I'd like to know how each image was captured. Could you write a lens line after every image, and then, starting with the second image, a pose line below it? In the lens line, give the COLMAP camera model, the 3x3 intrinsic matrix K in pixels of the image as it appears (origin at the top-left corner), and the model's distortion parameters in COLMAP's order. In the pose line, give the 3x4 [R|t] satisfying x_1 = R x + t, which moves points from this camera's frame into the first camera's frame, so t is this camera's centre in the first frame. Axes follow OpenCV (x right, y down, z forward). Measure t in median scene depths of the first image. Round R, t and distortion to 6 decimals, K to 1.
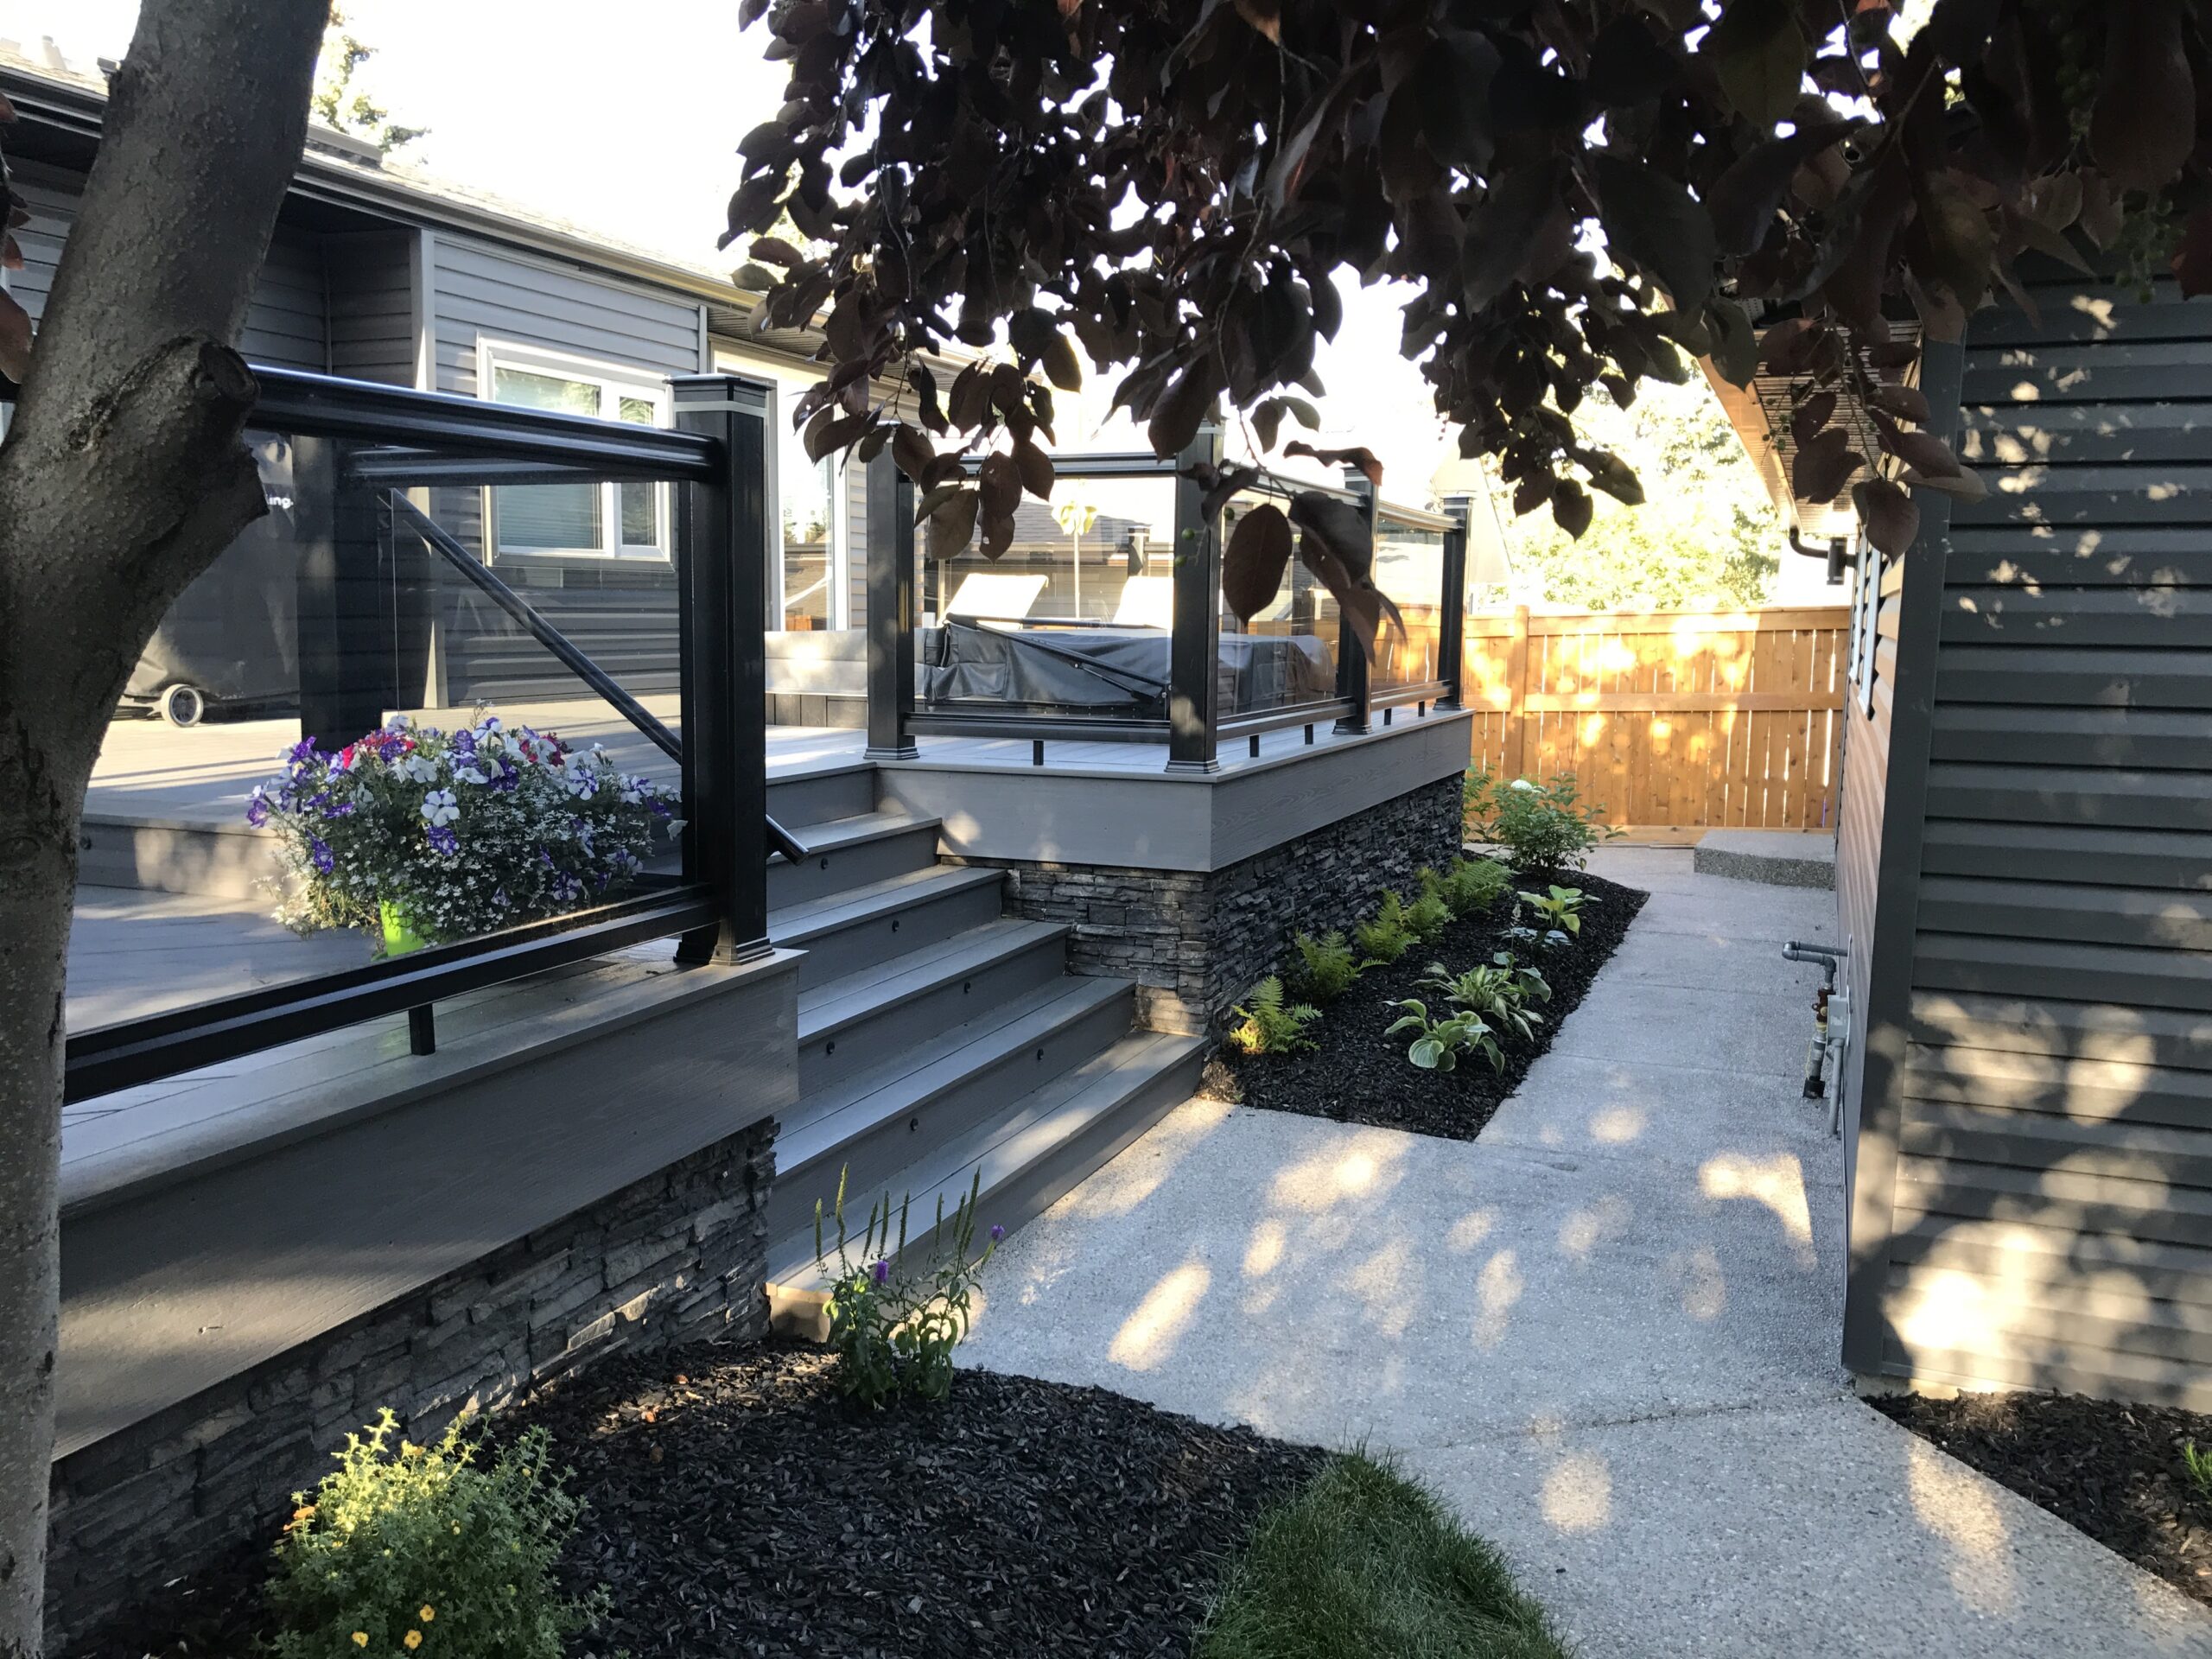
lens RADIAL K [[1807.6, 0, 1021.8], [0, 1807.6, 822.8], [0, 0, 1]] dist [0.019991, -0.002945]
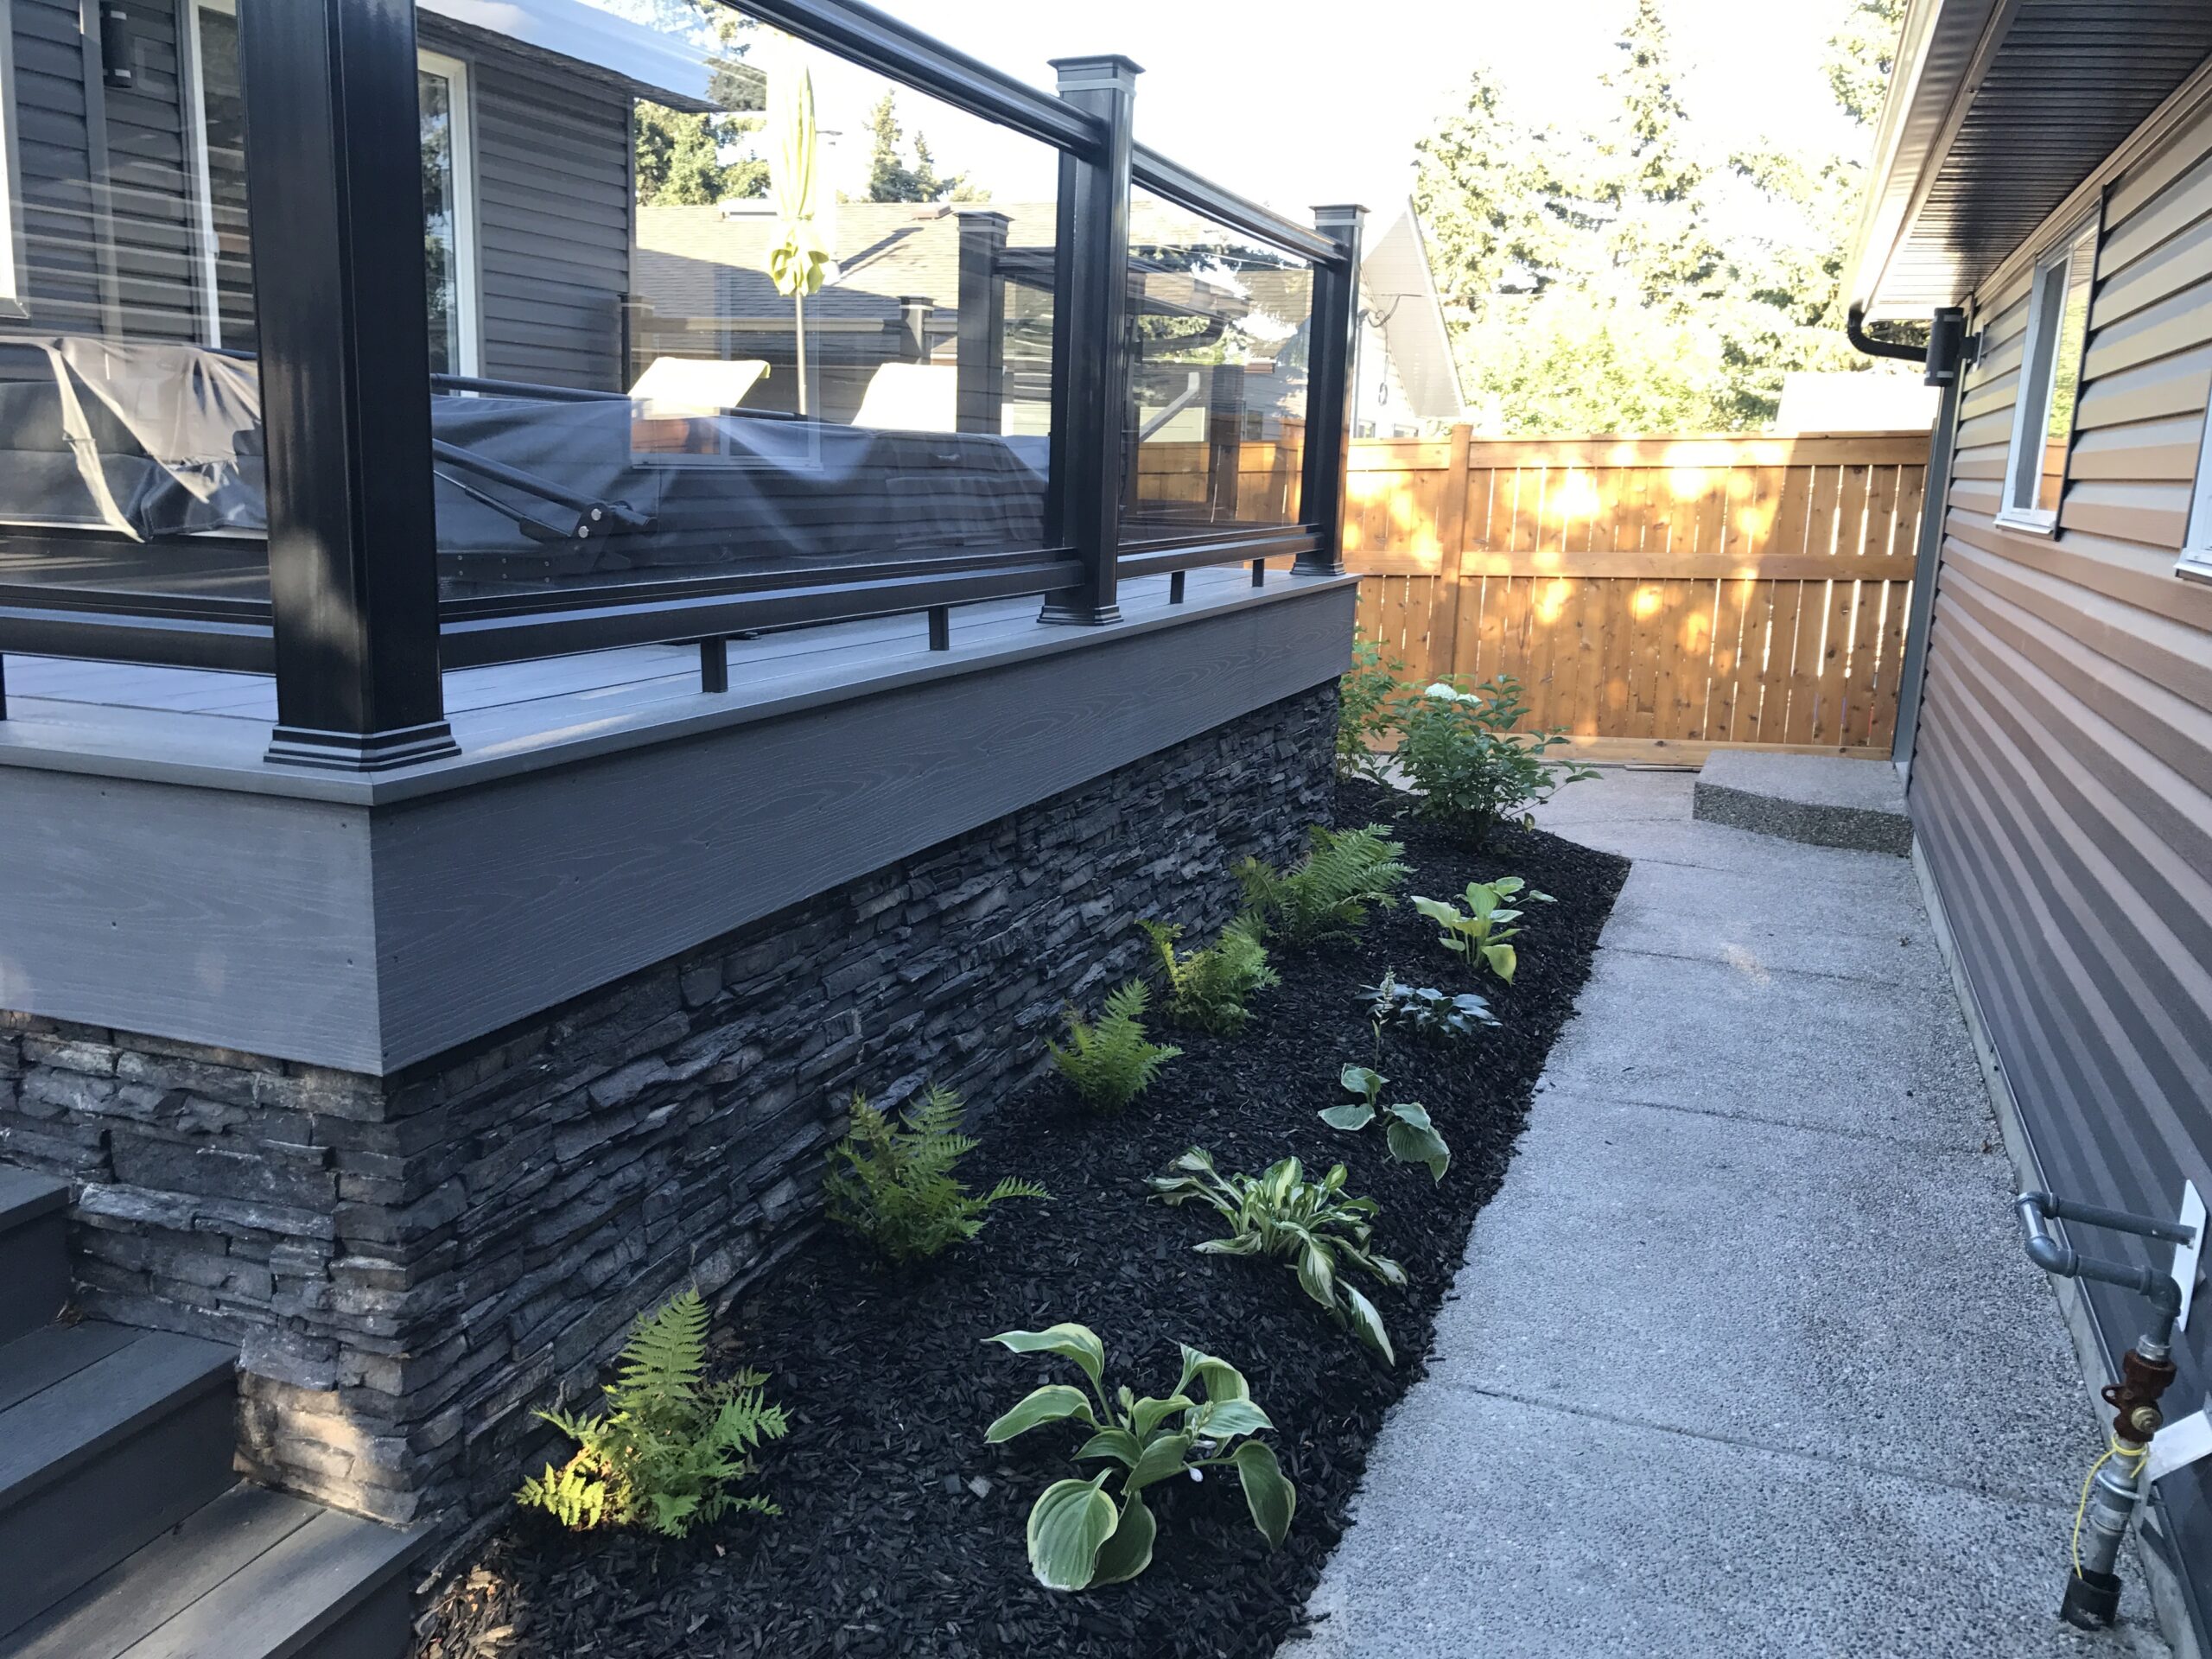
lens RADIAL K [[1805.6, 0, 1068.8], [0, 1805.6, 831.3], [0, 0, 1]] dist [0.064469, -0.087684]
pose [[0.998795, 0.009999, 0.048038, 0.143473], [-0.014076, 0.996257, 0.085282, -0.031294], [-0.047005, -0.085856, 0.995198, 0.456264]]
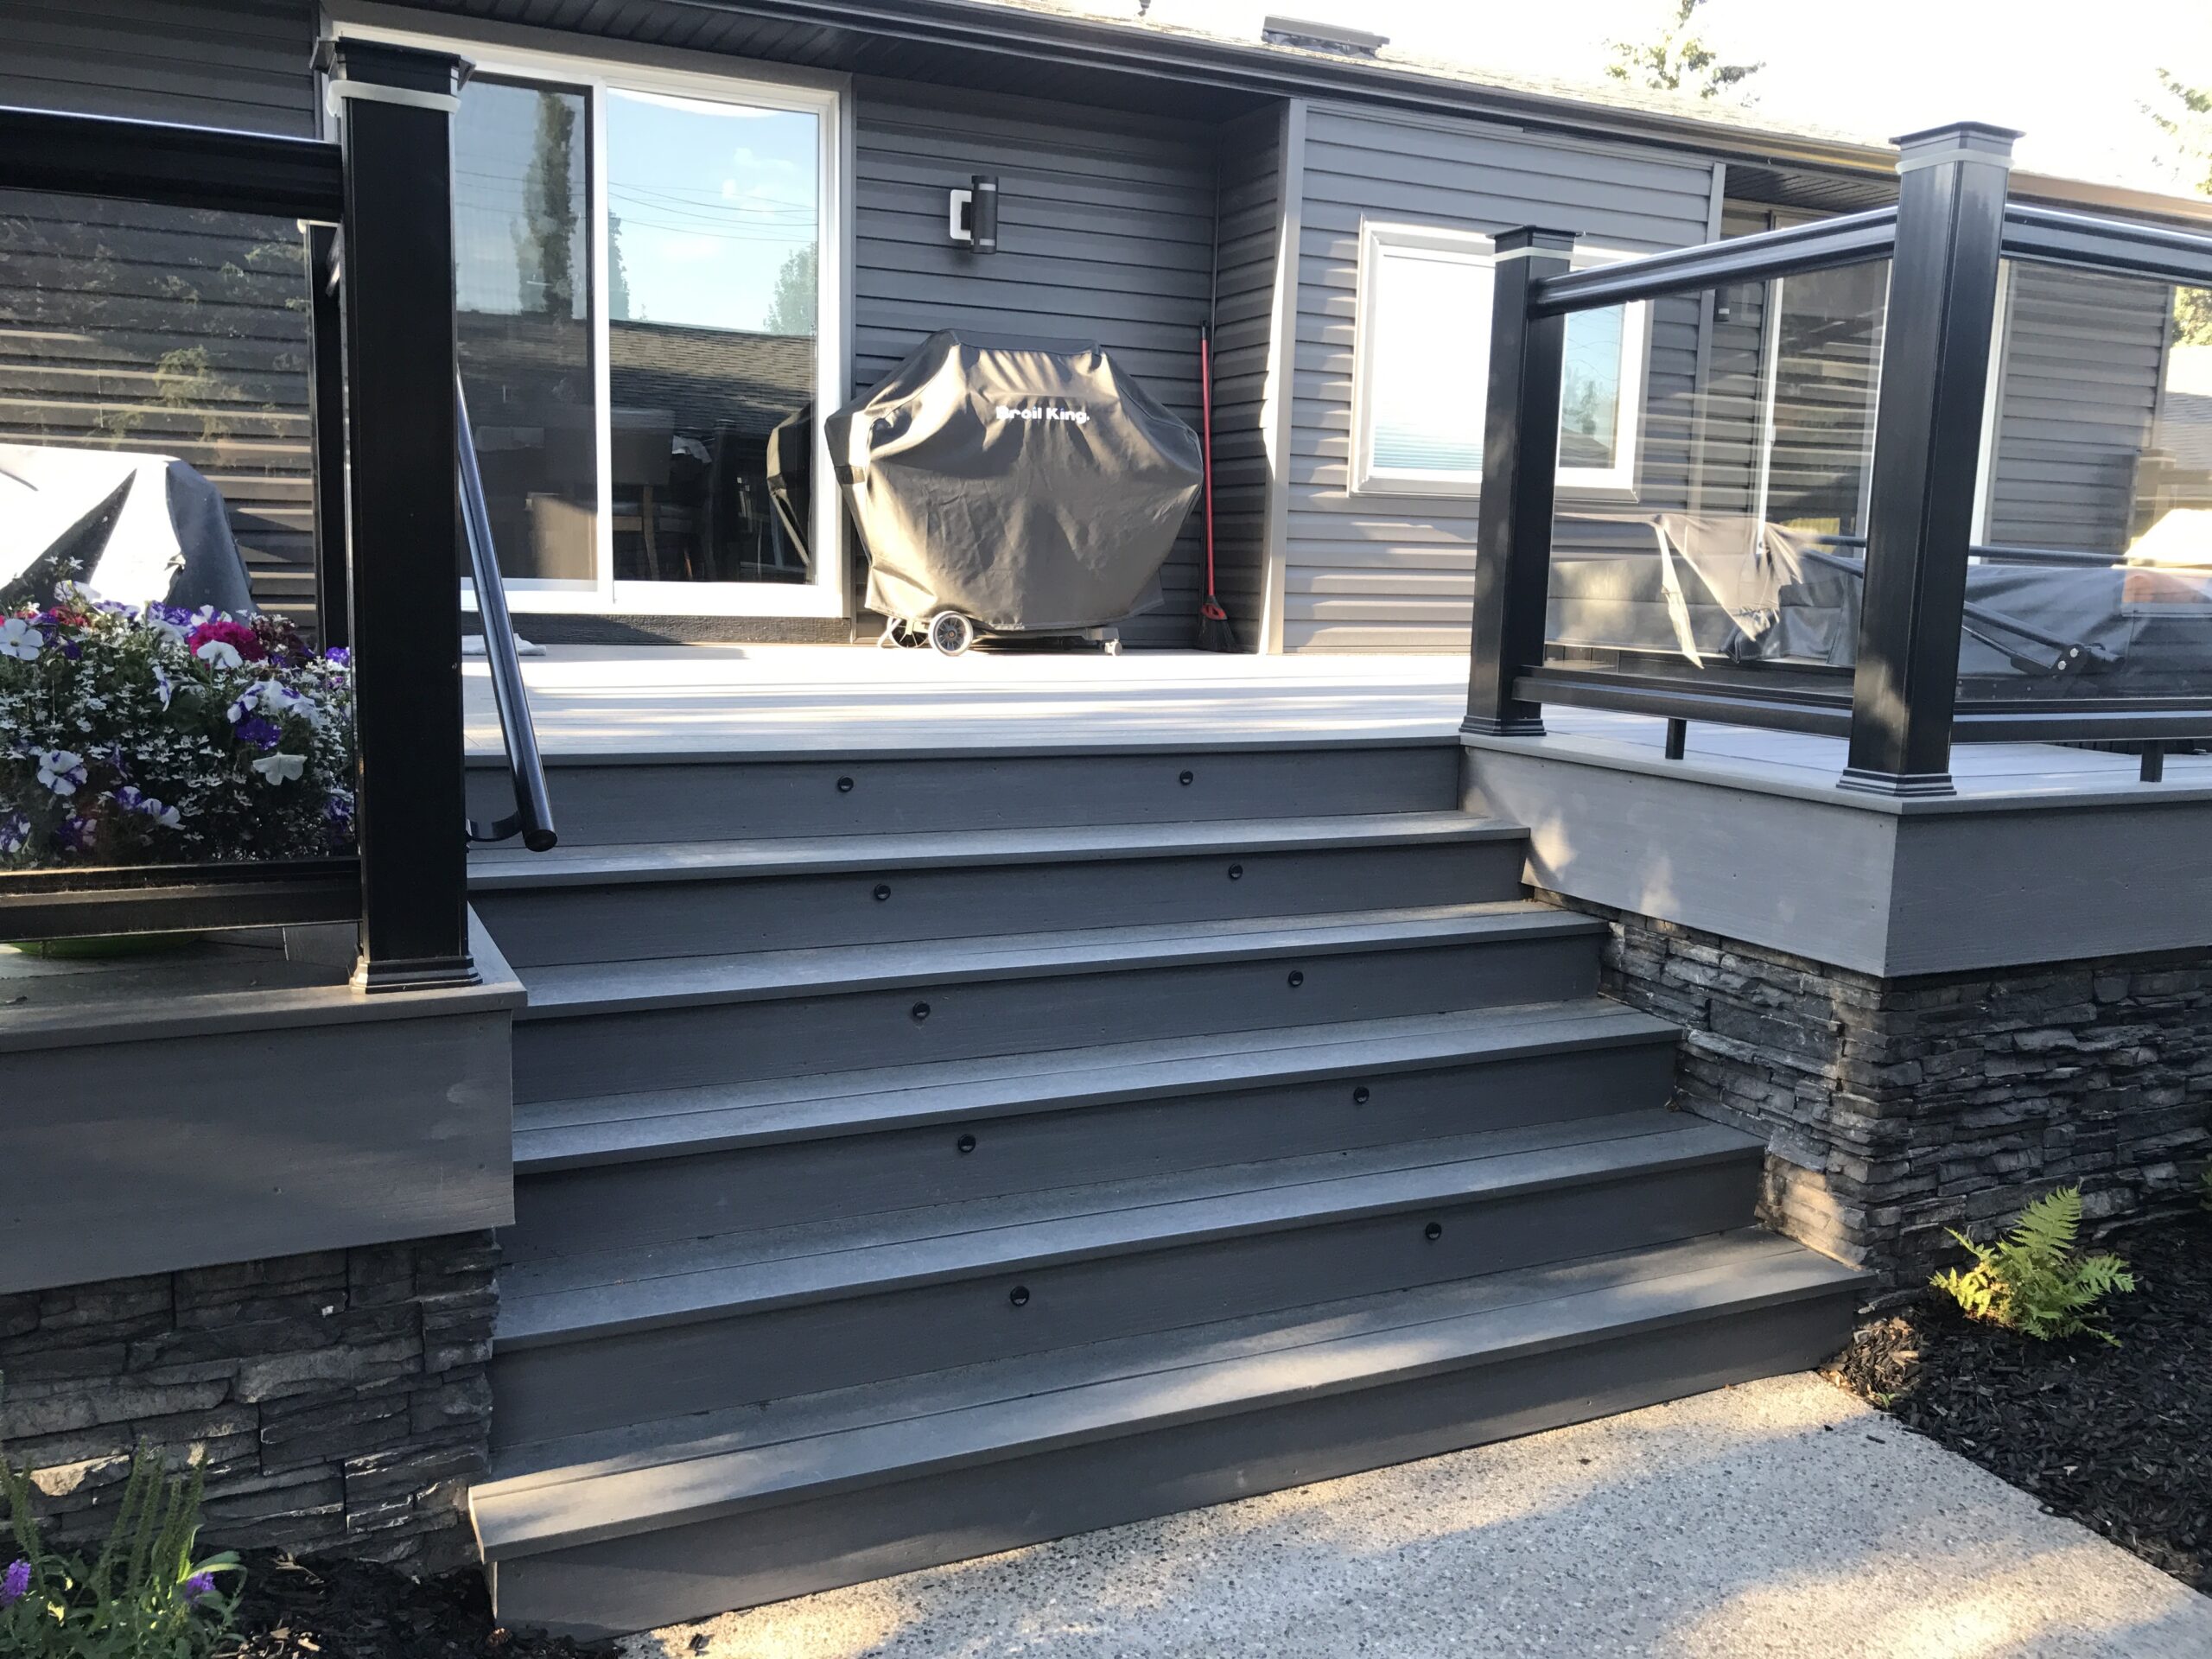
lens RADIAL K [[1792.1, 0, 1064.8], [0, 1792.1, 824.6], [0, 0, 1]] dist [-0.003280, 0.008038]
pose [[0.745532, 0.104421, -0.658239, 0.184066], [-0.095685, 0.994188, 0.049341, -0.014660], [0.659566, 0.026198, 0.751190, 0.291936]]
